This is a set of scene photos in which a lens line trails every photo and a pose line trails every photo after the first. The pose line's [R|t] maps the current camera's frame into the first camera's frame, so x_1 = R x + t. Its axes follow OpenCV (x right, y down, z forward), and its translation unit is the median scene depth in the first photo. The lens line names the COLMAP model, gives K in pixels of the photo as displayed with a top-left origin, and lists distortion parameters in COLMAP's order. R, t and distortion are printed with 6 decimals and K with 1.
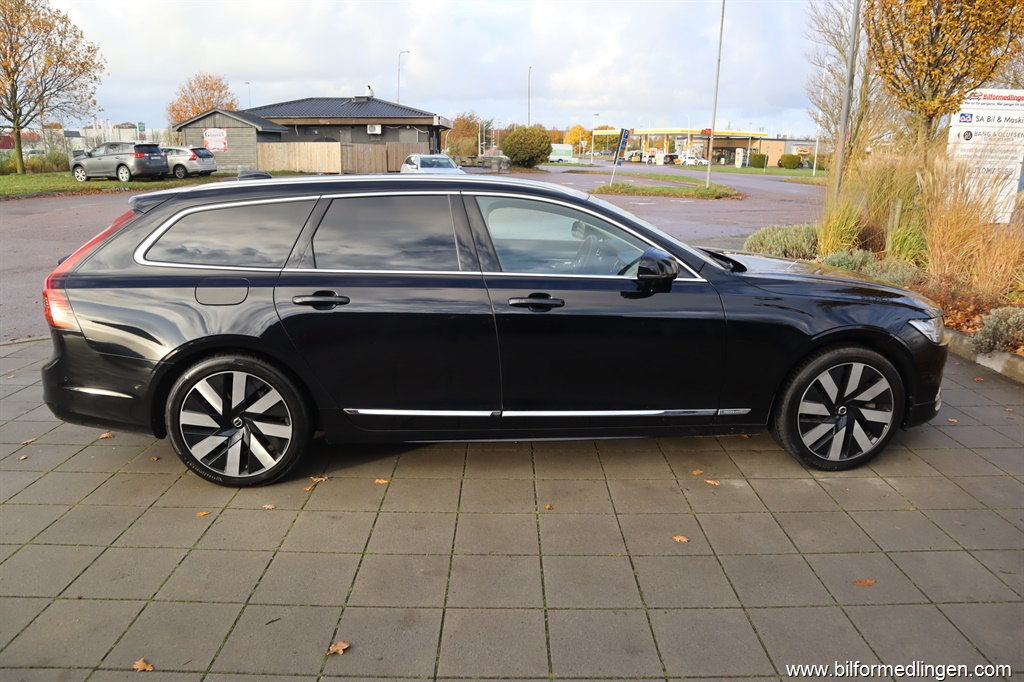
lens RADIAL K [[713.7, 0, 512.0], [0, 713.7, 341.0], [0, 0, 1]] dist [-0.126502, 0.081081]
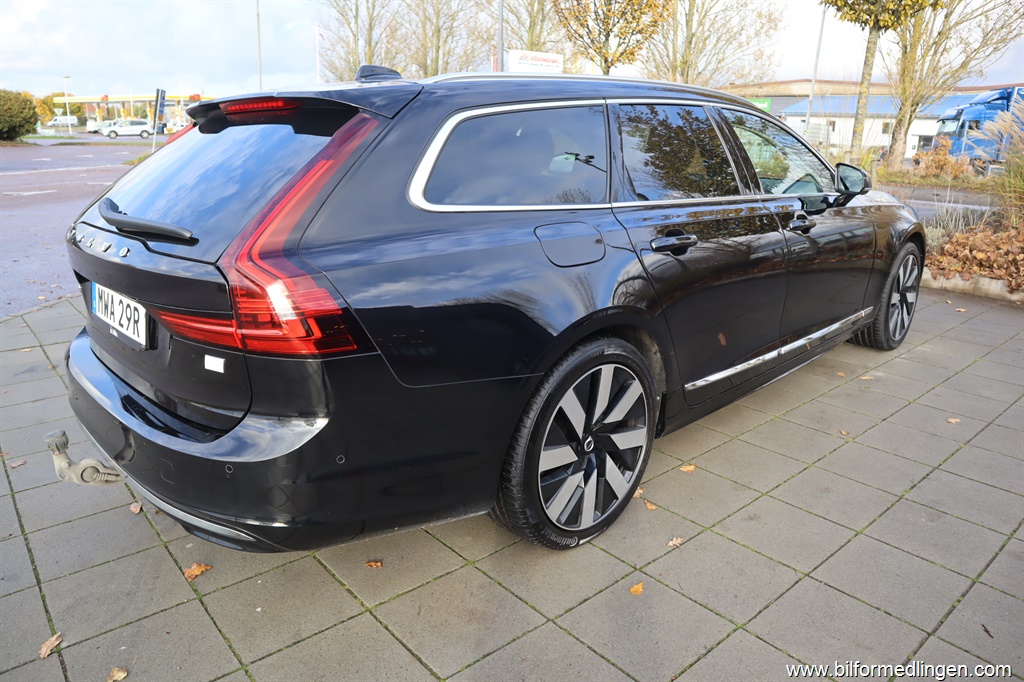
lens RADIAL K [[713.7, 0, 512.0], [0, 713.7, 341.0], [0, 0, 1]] dist [-0.126502, 0.081081]
pose [[0.760560, -0.188432, 0.621323, -0.192872], [0.161363, 0.981792, 0.100230, -0.012905], [-0.628896, 0.024028, 0.777118, 0.121870]]
